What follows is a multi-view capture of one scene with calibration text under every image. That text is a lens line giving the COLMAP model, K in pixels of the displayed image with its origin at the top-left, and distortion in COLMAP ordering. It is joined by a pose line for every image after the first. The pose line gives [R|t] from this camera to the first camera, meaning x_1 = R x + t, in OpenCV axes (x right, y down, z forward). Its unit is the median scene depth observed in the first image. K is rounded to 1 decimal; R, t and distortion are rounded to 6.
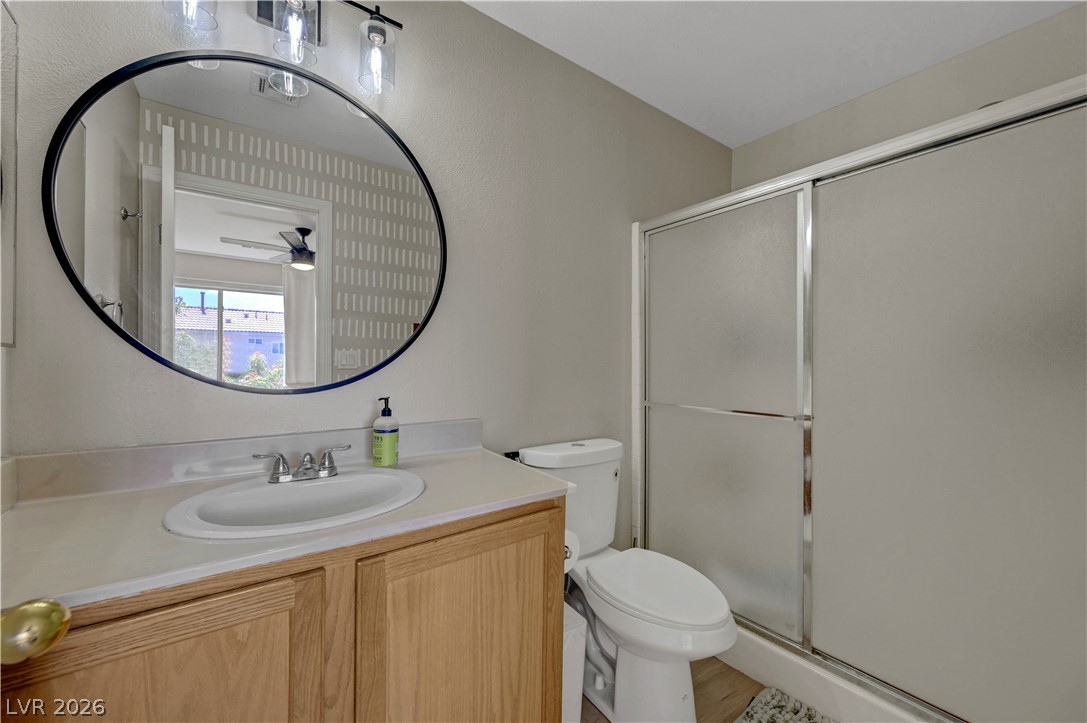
lens RADIAL K [[424.2, 0, 545.3], [0, 424.2, 365.3], [0, 0, 1]] dist [-0.000841, -0.000033]
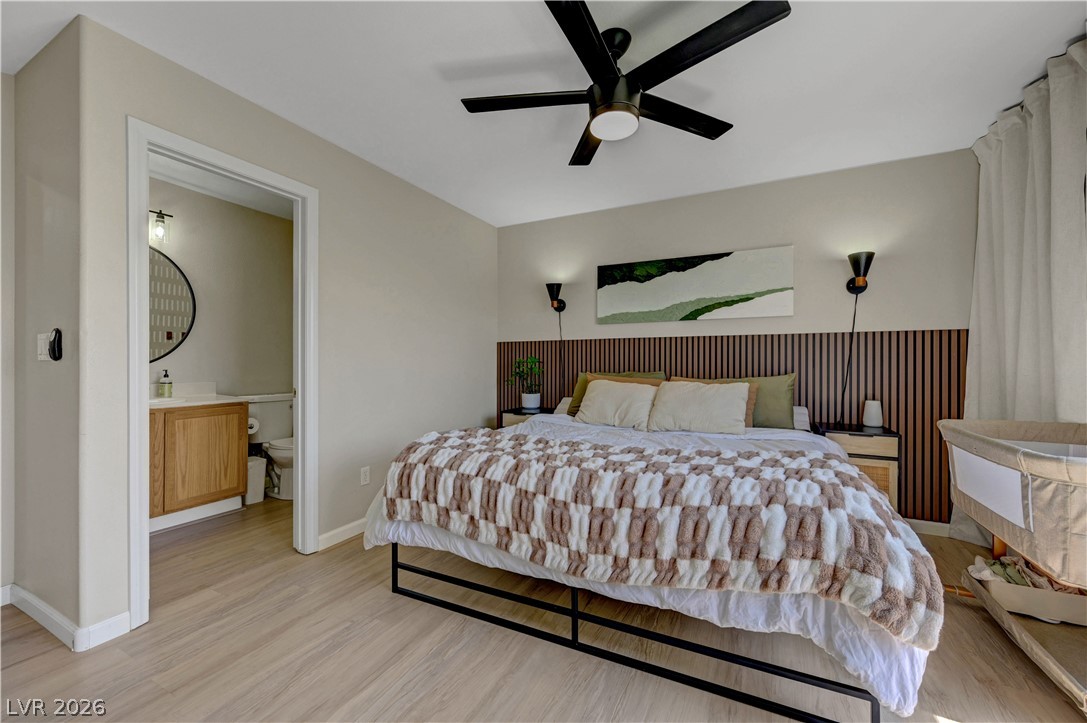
lens RADIAL K [[431.5, 0, 544.2], [0, 431.5, 364.0], [0, 0, 1]] dist [-0.000117, -0.000105]
pose [[0.895316, -0.002901, 0.445422, 0.494313], [0.001913, 0.999995, 0.002668, 0.040144], [-0.445427, -0.001536, 0.895317, -2.302264]]
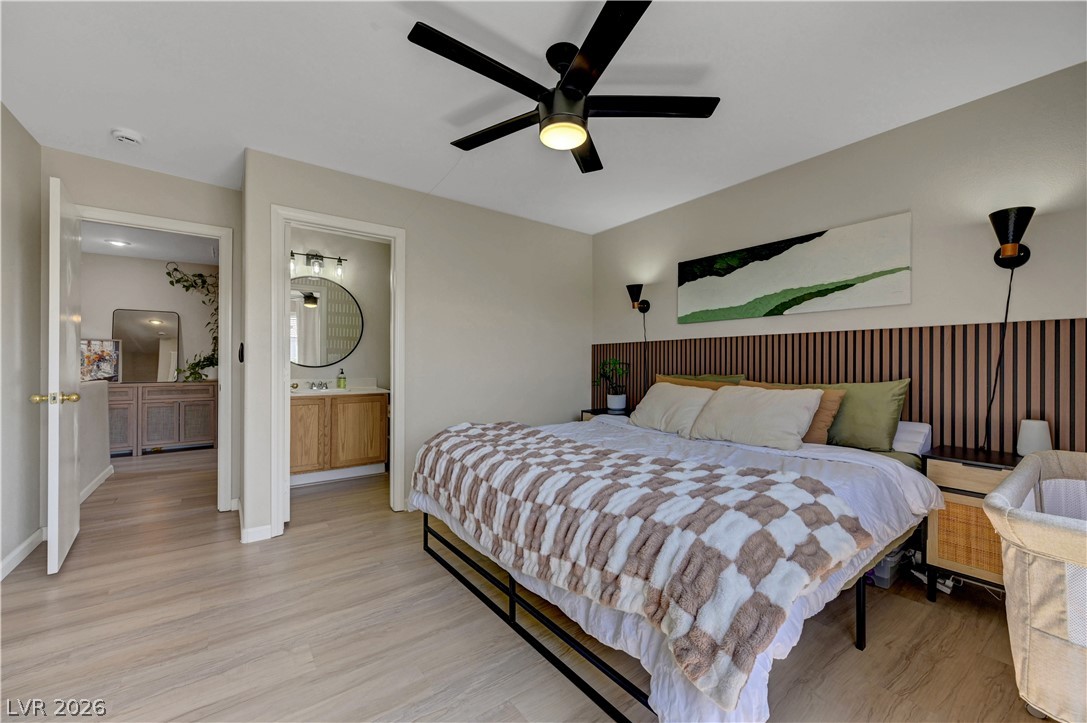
lens RADIAL K [[424.2, 0, 545.3], [0, 424.2, 365.3], [0, 0, 1]] dist [-0.000841, -0.000033]
pose [[0.999971, 0.000174, 0.007662, 1.317451], [-0.000194, 0.999997, 0.002552, 0.038533], [-0.007661, -0.002554, 0.999967, -2.598543]]
